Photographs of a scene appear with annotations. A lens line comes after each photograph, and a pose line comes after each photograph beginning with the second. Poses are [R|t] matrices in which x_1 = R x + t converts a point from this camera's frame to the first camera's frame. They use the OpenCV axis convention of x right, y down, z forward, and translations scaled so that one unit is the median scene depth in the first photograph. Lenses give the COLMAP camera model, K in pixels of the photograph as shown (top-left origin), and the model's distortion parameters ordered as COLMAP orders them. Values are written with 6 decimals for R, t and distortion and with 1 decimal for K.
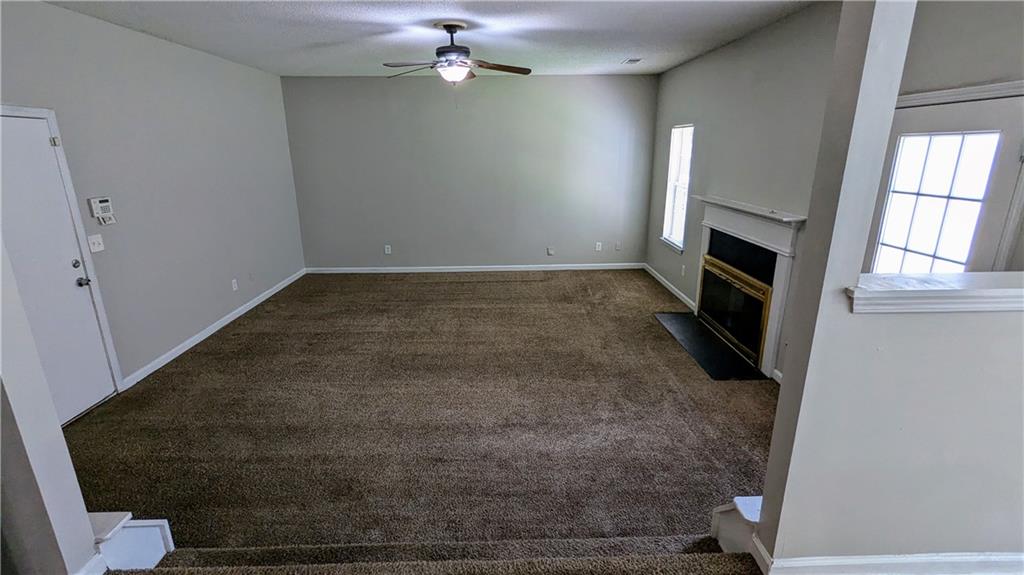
lens RADIAL K [[488.2, 0, 509.8], [0, 488.2, 288.9], [0, 0, 1]] dist [0.000003, 0.000962]
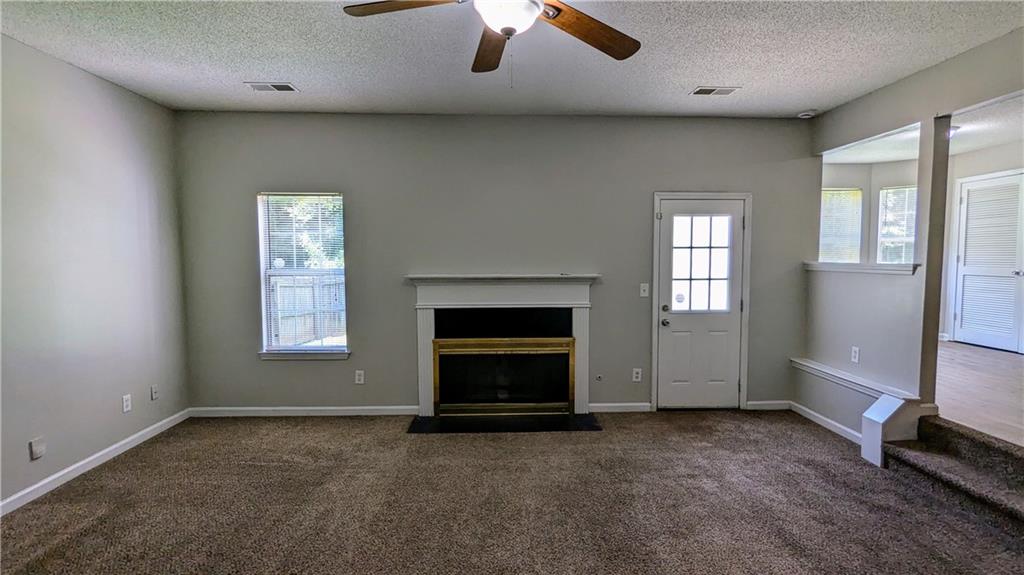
lens RADIAL K [[488.2, 0, 505.3], [0, 488.2, 290.5], [0, 0, 1]] dist [0.000003, 0.000962]
pose [[-0.023891, -0.054534, 0.998226, -0.612748], [0.278557, 0.958604, 0.059037, -0.223691], [-0.960122, 0.279473, -0.007711, 1.129710]]
